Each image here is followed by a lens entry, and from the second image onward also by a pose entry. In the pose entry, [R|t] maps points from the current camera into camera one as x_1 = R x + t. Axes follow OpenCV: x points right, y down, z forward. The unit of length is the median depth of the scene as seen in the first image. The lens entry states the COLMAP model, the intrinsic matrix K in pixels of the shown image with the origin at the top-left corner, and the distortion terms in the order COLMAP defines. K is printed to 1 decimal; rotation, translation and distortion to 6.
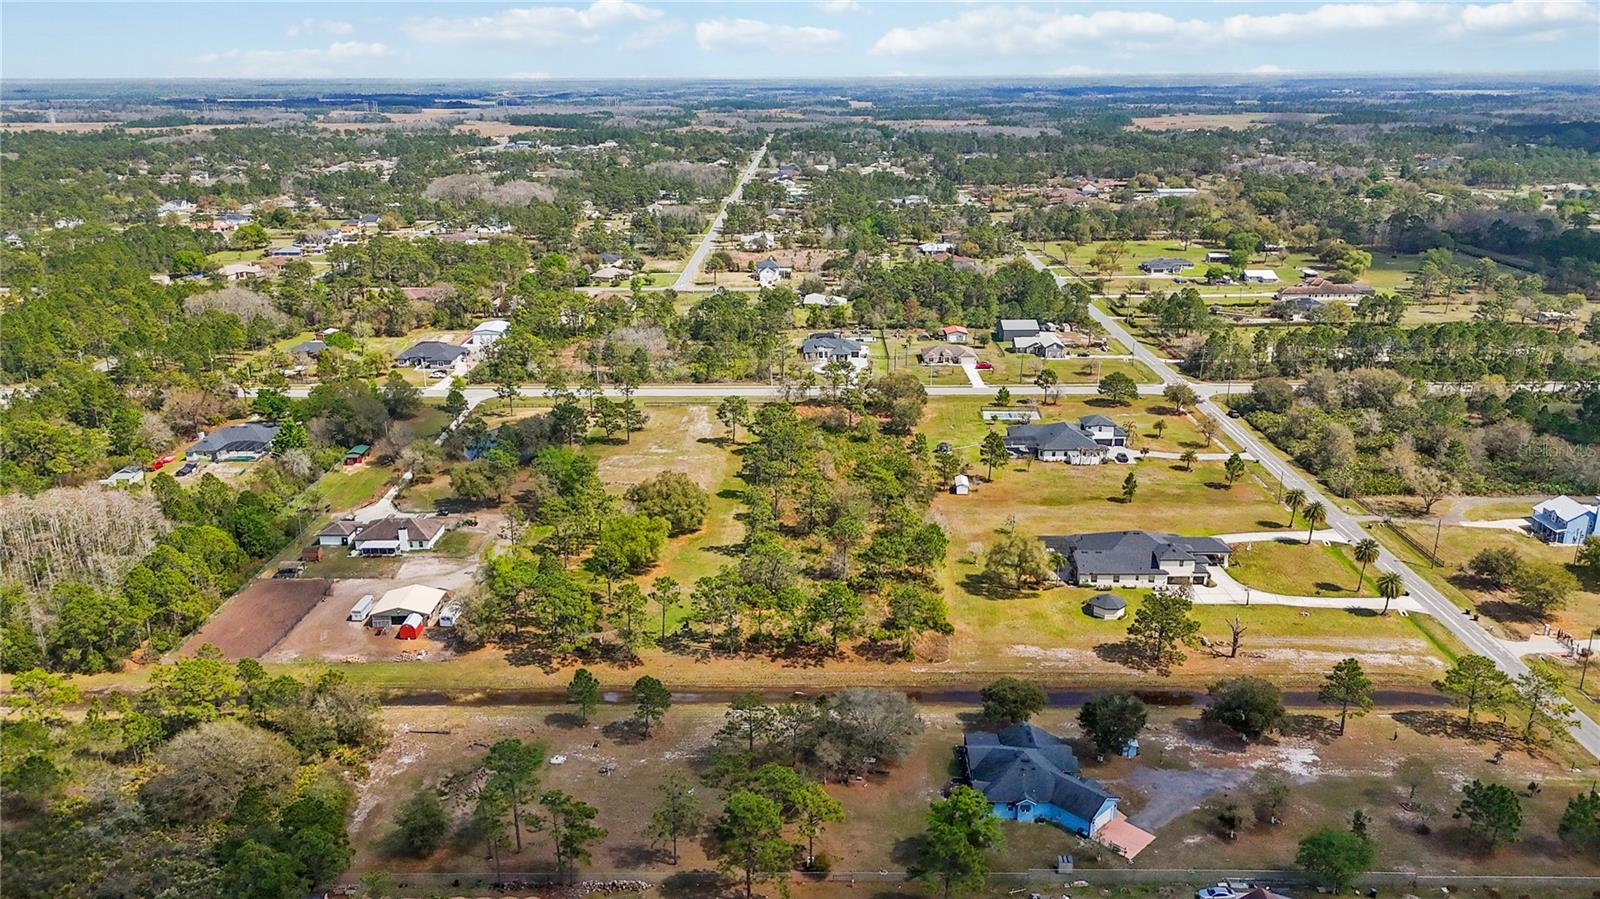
lens RADIAL K [[1172.9, 0, 804.8], [0, 1172.9, 429.2], [0, 0, 1]] dist [0.088201, -0.084630]
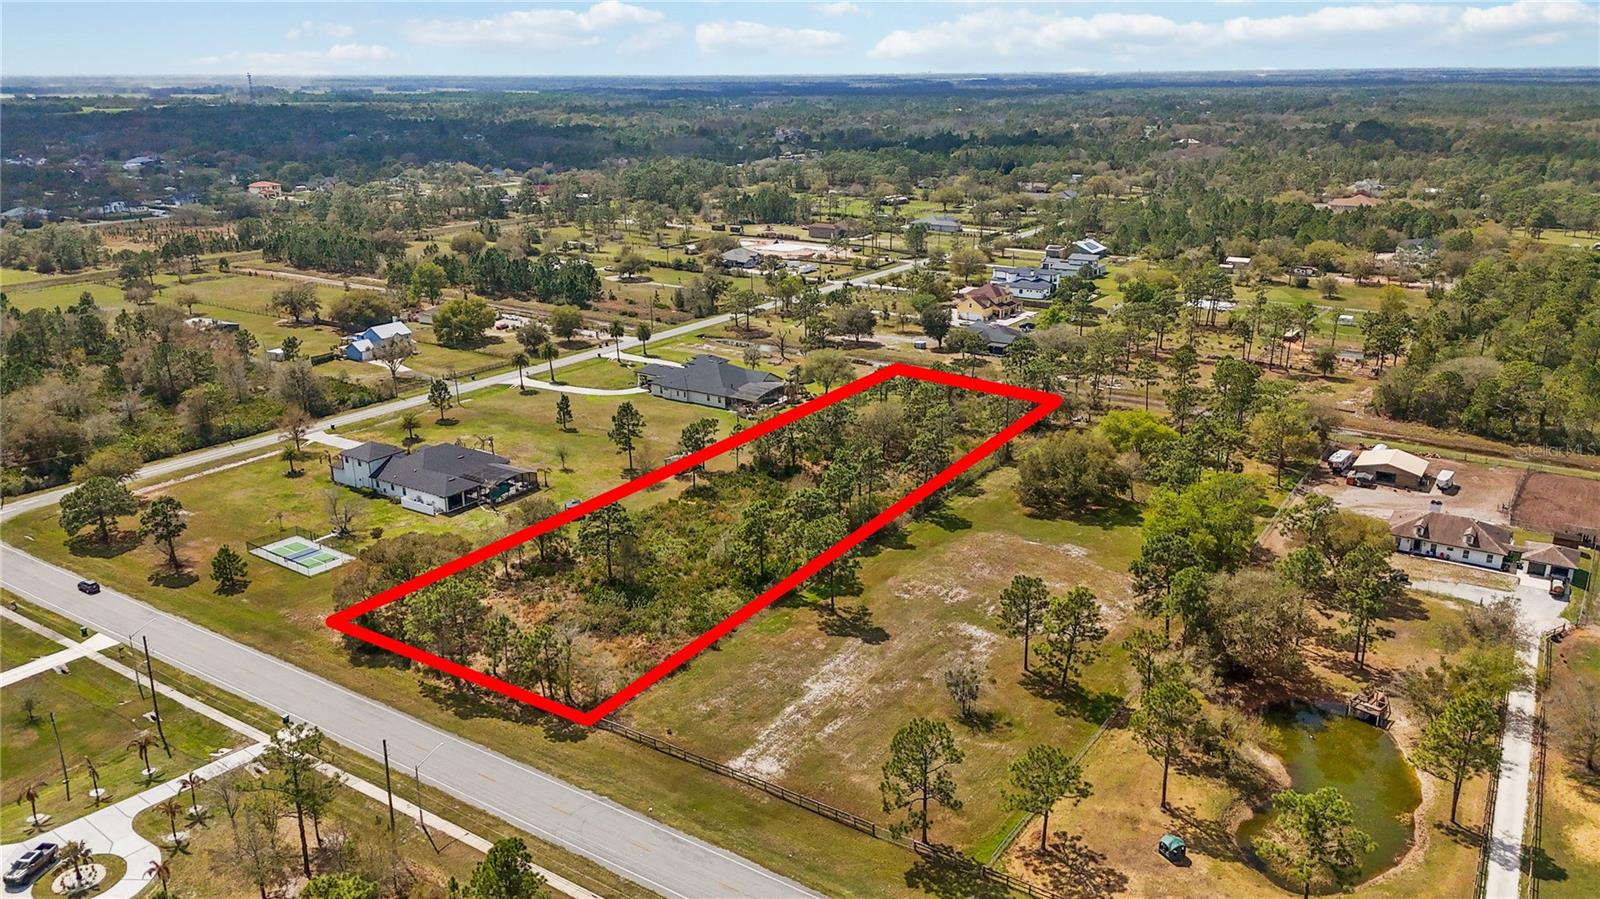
lens RADIAL K [[1149.9, 0, 808.6], [0, 1149.9, 487.2], [0, 0, 1]] dist [0.075298, -0.065856]
pose [[-0.839087, -0.175425, 0.514936, -0.275739], [0.163702, 0.821277, 0.546540, -0.282011], [-0.518782, 0.542891, -0.660405, 1.202519]]
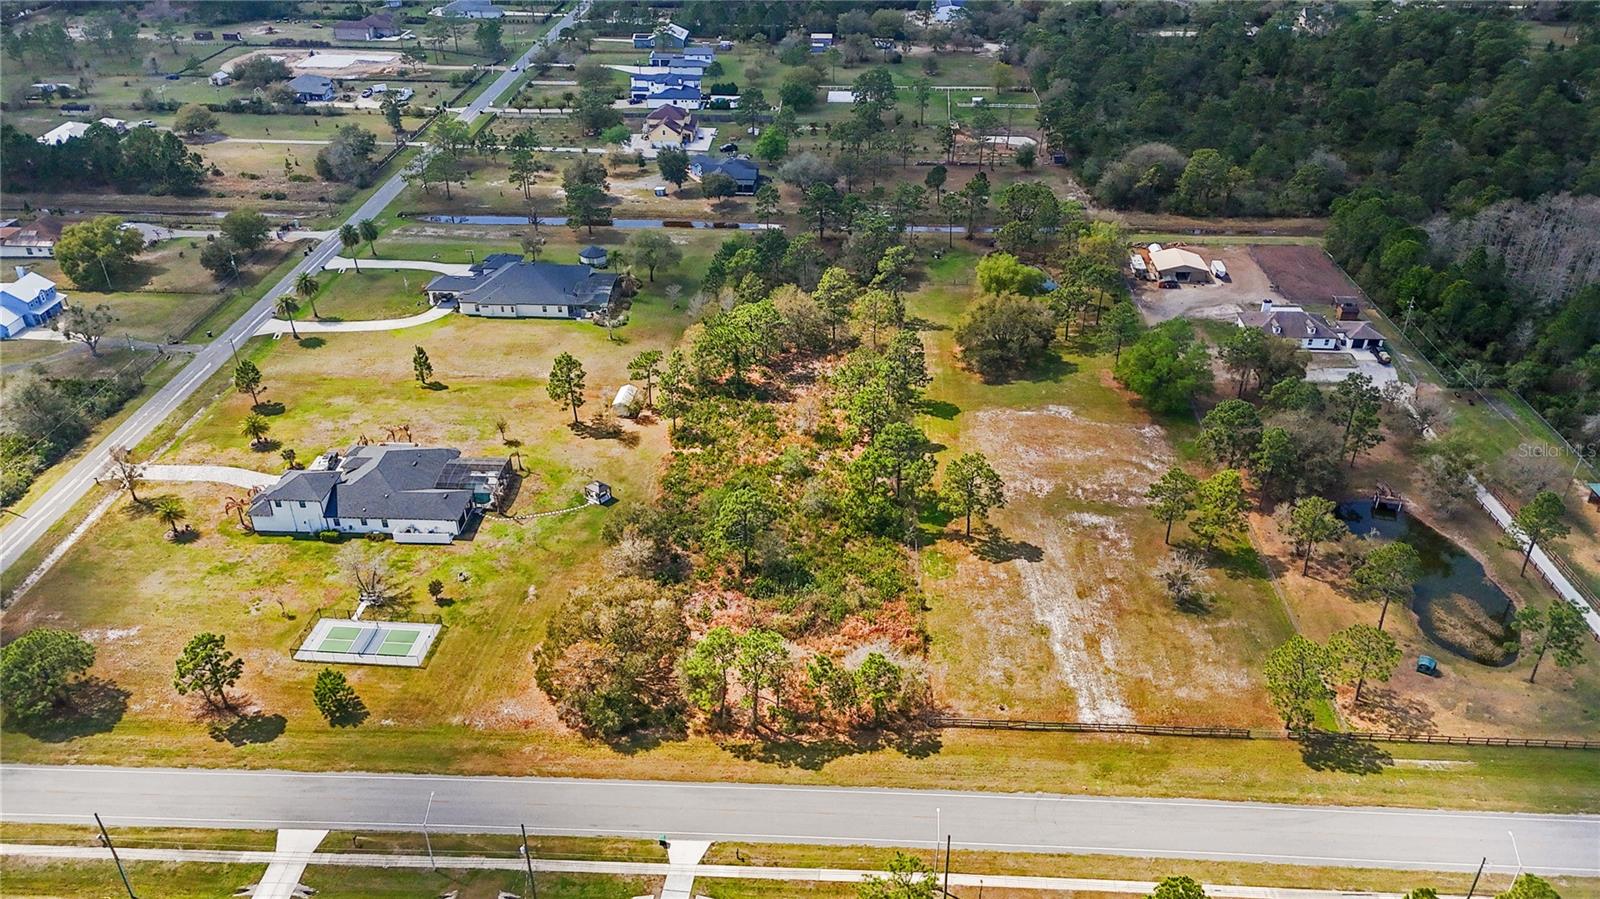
lens RADIAL K [[1169.0, 0, 800.0], [0, 1169.0, 449.5], [0, 0, 1]] dist [0.074440, -0.065394]
pose [[-0.999401, -0.014976, 0.031198, 0.000924], [0.012878, 0.675831, 0.736944, -0.381966], [-0.032121, 0.736904, -0.675233, 1.233083]]
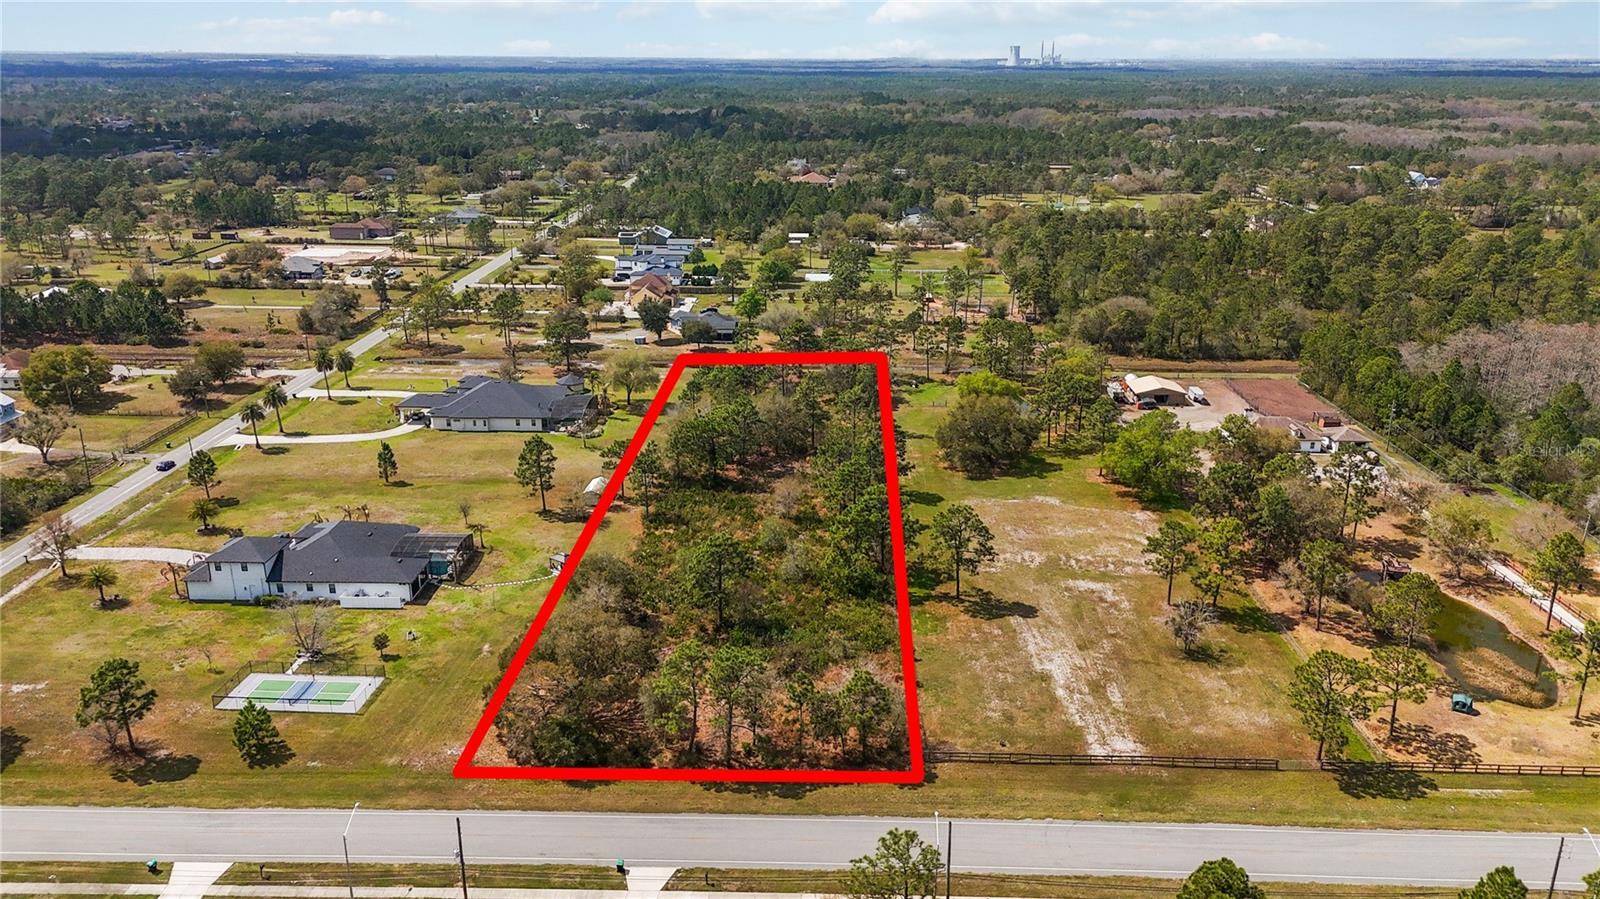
lens RADIAL K [[1169.0, 0, 800.0], [0, 1169.0, 449.5], [0, 0, 1]] dist [0.074440, -0.065394]
pose [[-0.999864, -0.004138, 0.015952, 0.000184], [0.005789, 0.818101, 0.575046, -0.306929], [-0.015429, 0.575060, -0.817966, 1.270762]]
